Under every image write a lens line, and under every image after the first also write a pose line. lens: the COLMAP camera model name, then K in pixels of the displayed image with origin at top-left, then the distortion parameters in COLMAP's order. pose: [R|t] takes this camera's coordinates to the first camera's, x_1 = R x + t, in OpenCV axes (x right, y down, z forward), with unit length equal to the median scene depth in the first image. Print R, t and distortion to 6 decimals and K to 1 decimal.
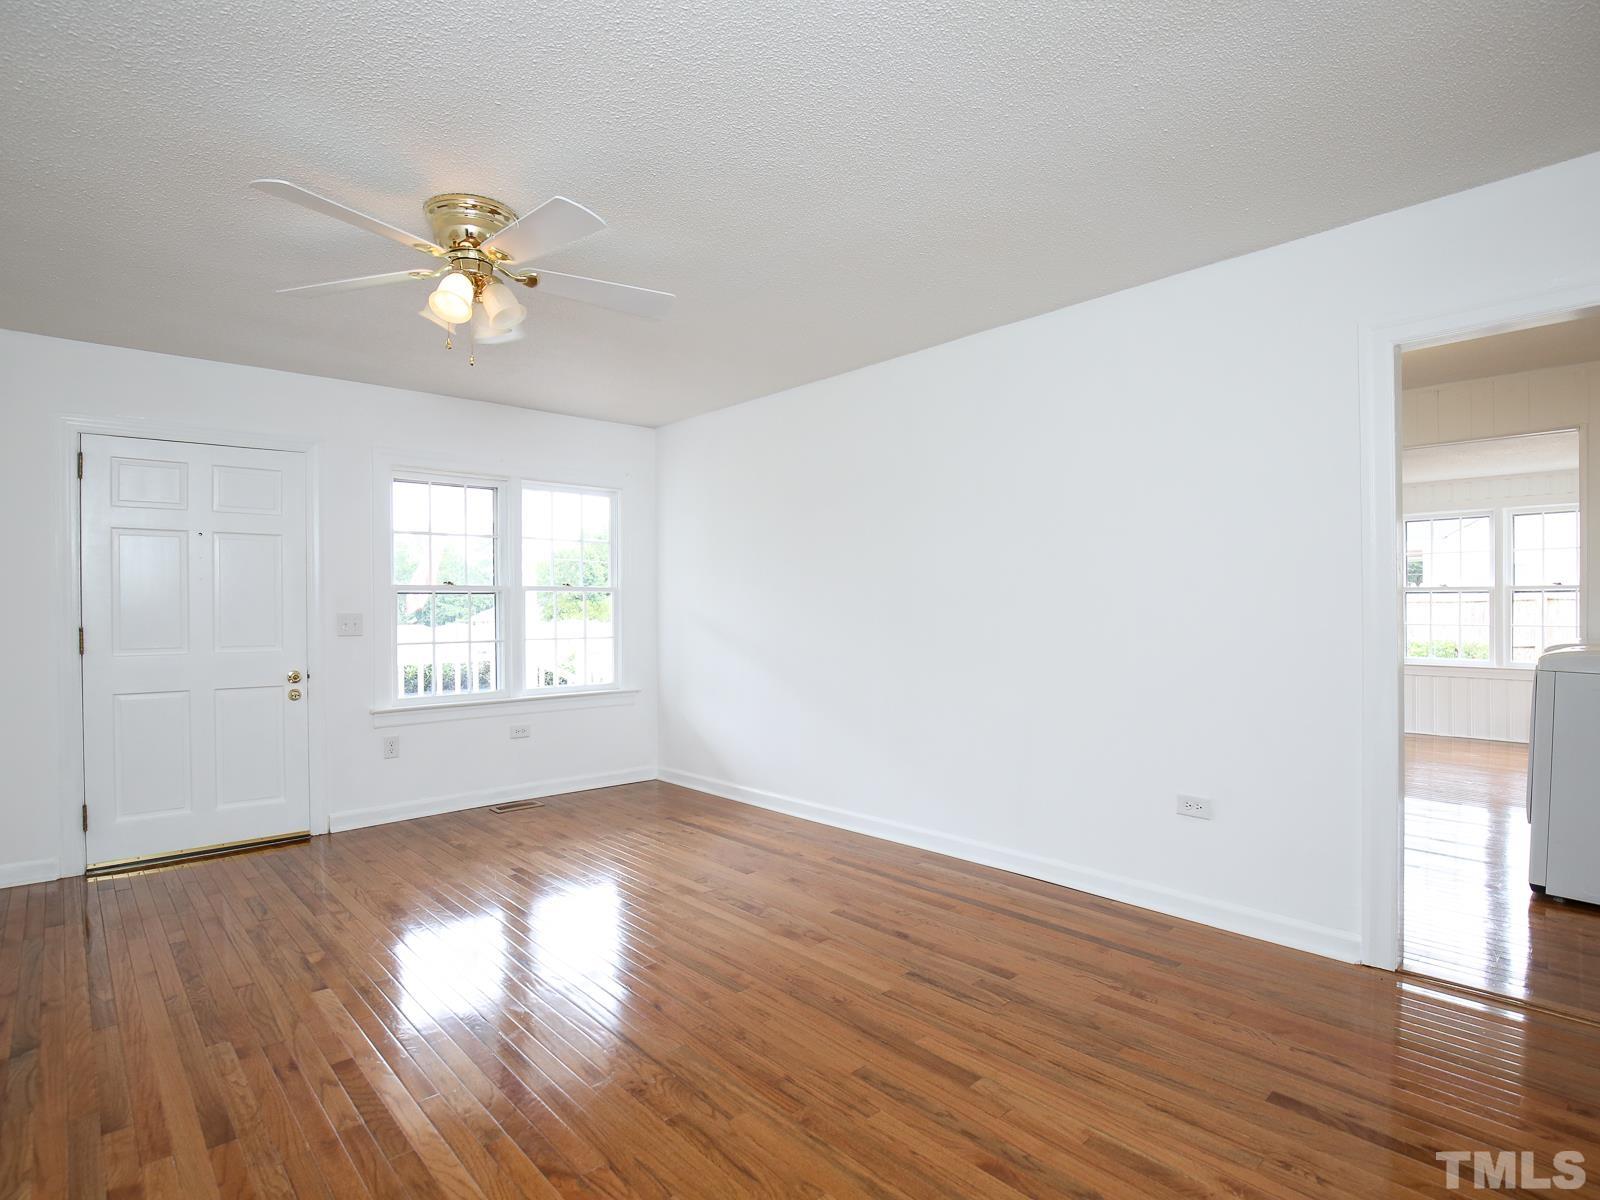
lens RADIAL K [[794.5, 0, 788.3], [0, 794.5, 611.2], [0, 0, 1]] dist [-0.041031, 0.006095]
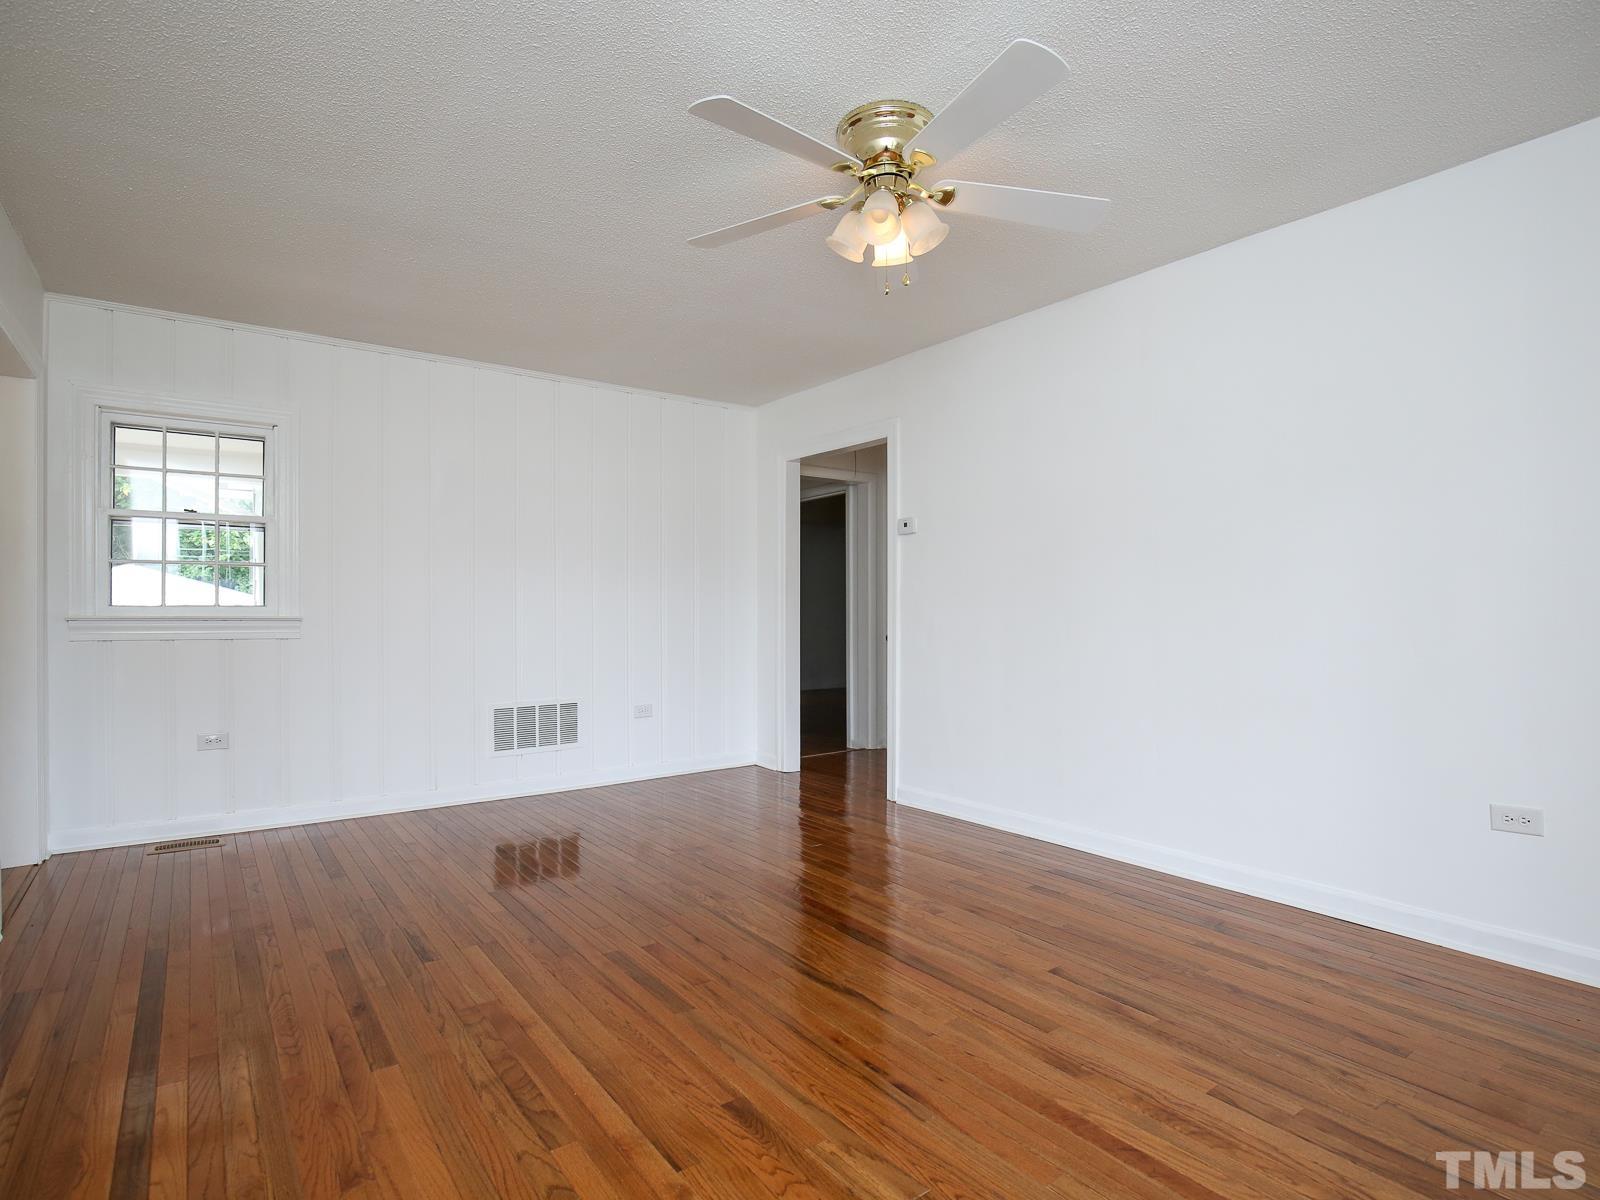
lens RADIAL K [[843.0, 0, 780.6], [0, 843.0, 601.5], [0, 0, 1]] dist [-0.032928, 0.000558]
pose [[-0.992219, 0.007933, 0.124251, -0.318754], [0.007496, 0.999964, -0.003983, 0.037458], [-0.124278, -0.003021, -0.992243, 1.605309]]
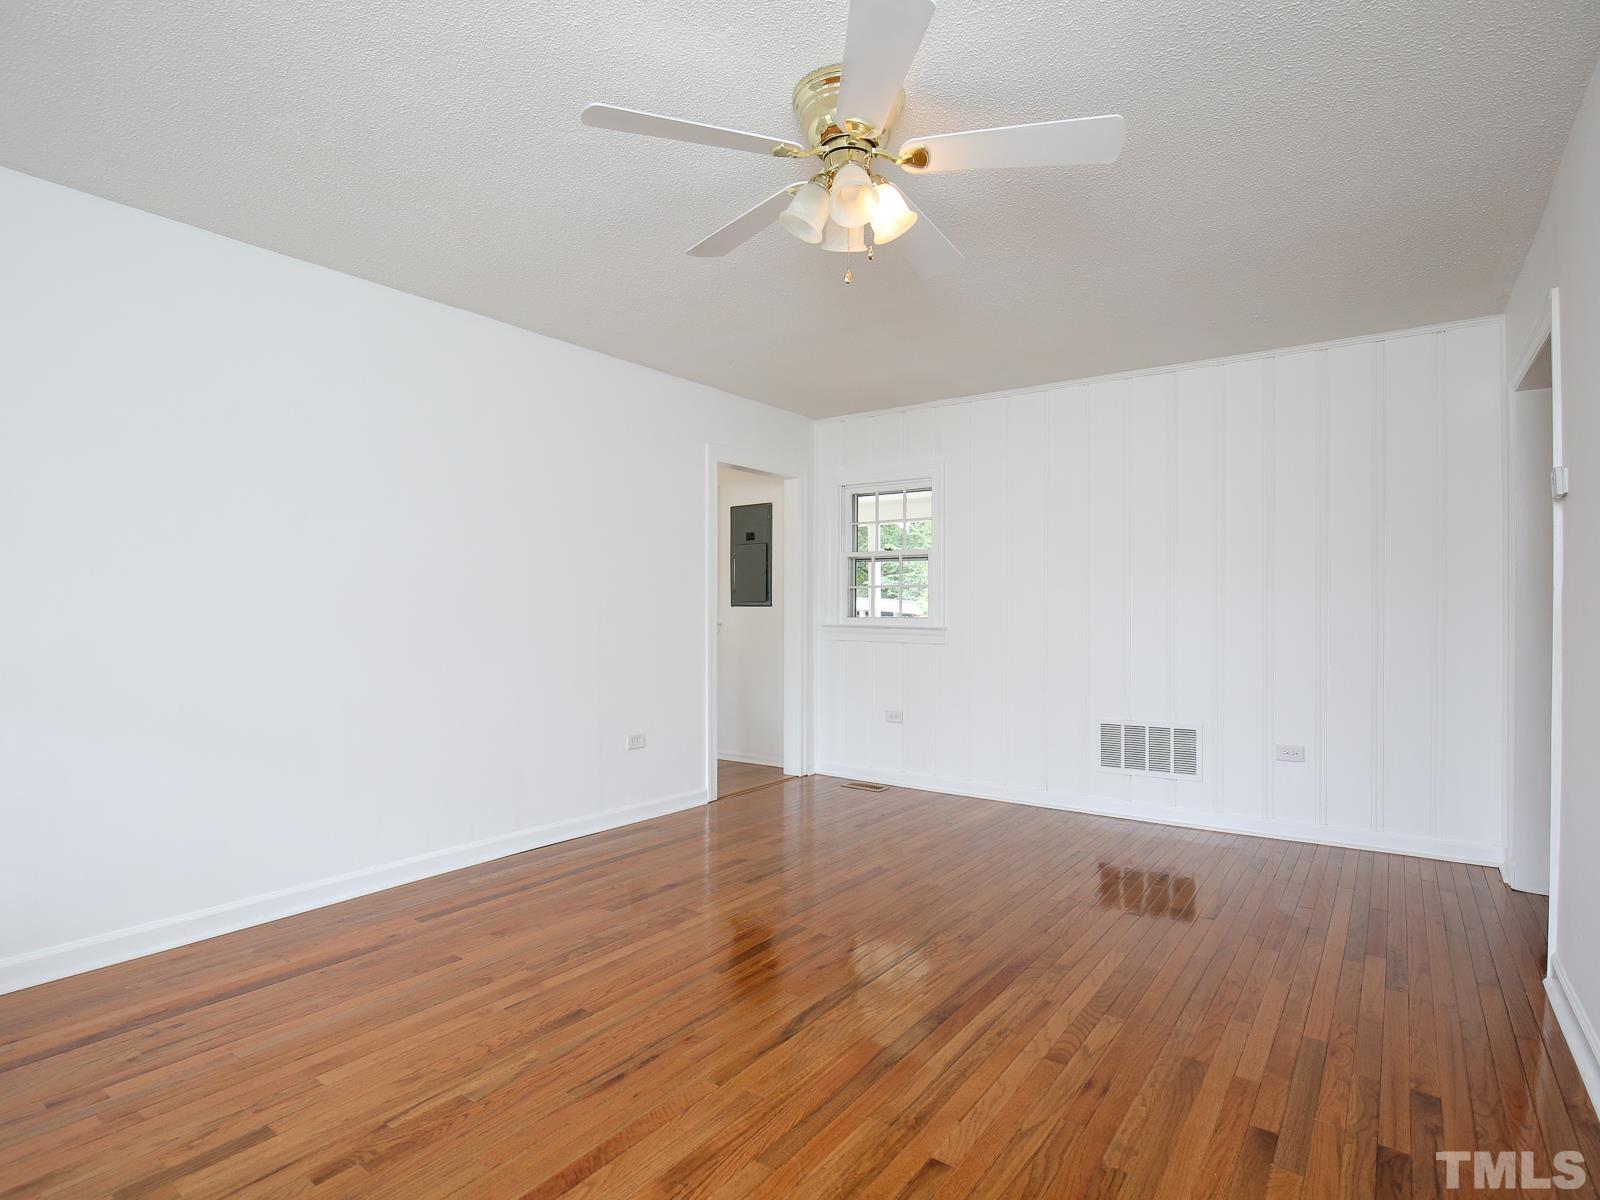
lens RADIAL K [[843.0, 0, 780.6], [0, 843.0, 601.5], [0, 0, 1]] dist [-0.032928, 0.000558]
pose [[-0.172008, 0.015017, 0.984981, -0.999847], [0.005586, 0.999883, -0.014269, 0.021931], [-0.985080, 0.003047, -0.172072, 0.984409]]
